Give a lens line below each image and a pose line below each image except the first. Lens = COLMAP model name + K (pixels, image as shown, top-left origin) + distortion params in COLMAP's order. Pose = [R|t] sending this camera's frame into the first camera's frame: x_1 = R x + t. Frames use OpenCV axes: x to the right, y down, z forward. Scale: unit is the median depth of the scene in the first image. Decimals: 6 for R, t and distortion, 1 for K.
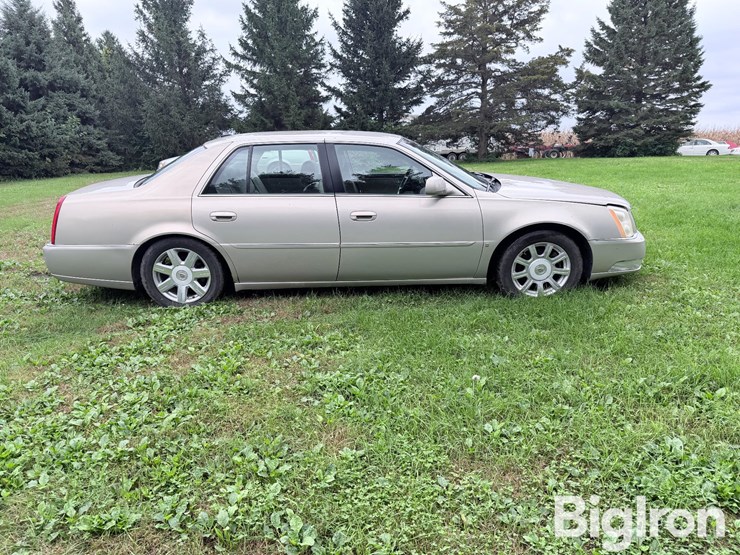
lens RADIAL K [[514.9, 0, 370.0], [0, 514.9, 277.5], [0, 0, 1]] dist [0.076592, -0.091309]
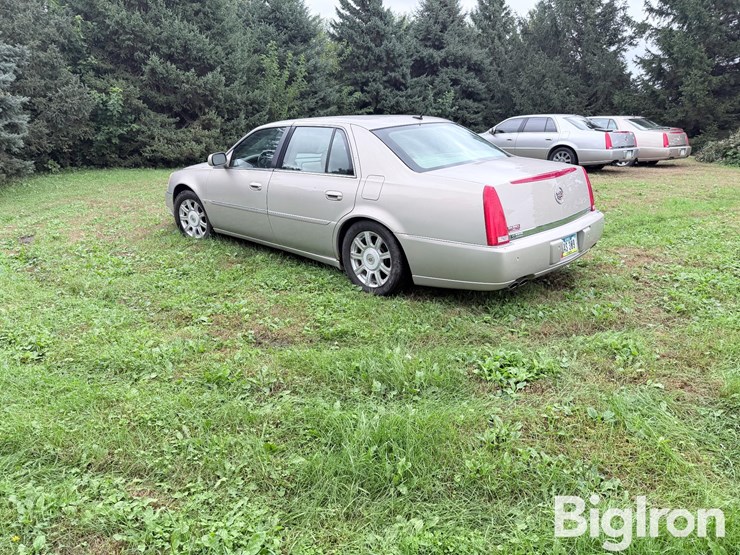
lens RADIAL K [[524.8, 0, 362.2], [0, 524.8, 276.1], [0, 0, 1]] dist [-0.001506, -0.002402]
pose [[0.644048, 0.242784, -0.725437, 0.138053], [-0.207423, 0.968199, 0.139879, -0.044058], [0.736327, 0.060383, 0.673926, 0.135179]]
